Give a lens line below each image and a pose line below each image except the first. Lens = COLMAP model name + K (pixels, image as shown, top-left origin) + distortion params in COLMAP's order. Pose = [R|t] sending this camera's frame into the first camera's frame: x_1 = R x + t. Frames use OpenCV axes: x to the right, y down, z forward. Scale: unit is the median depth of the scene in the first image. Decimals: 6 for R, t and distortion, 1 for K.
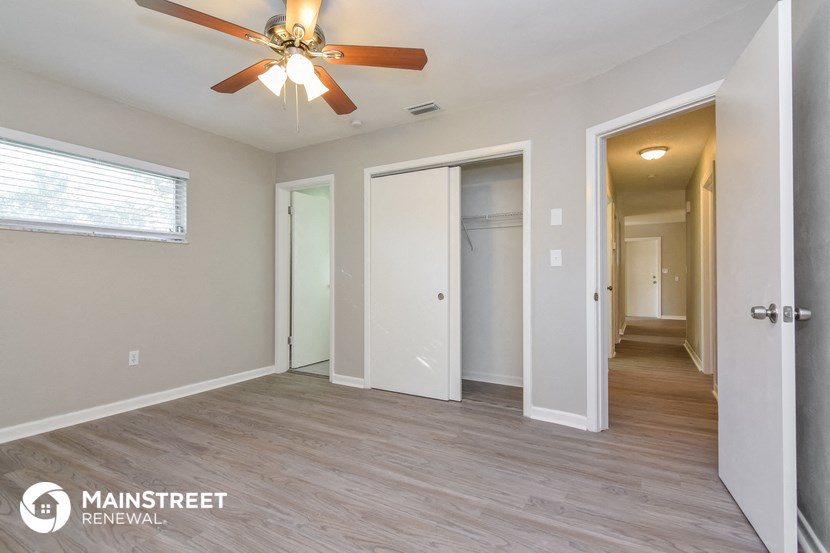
lens RADIAL K [[401.6, 0, 415.0], [0, 401.6, 276.5], [0, 0, 1]] dist [0.003647, -0.000447]
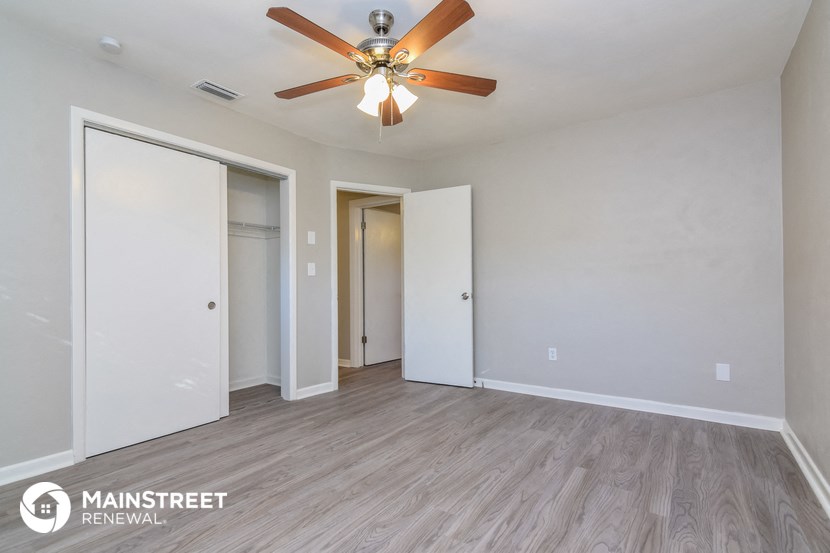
lens RADIAL K [[405.9, 0, 416.3], [0, 405.9, 292.8], [0, 0, 1]] dist [-0.000520, -0.000350]
pose [[0.068337, -0.012843, 0.997580, -1.025793], [0.008086, 0.999891, 0.012319, 0.018633], [-0.997630, 0.007224, 0.068433, 0.627906]]
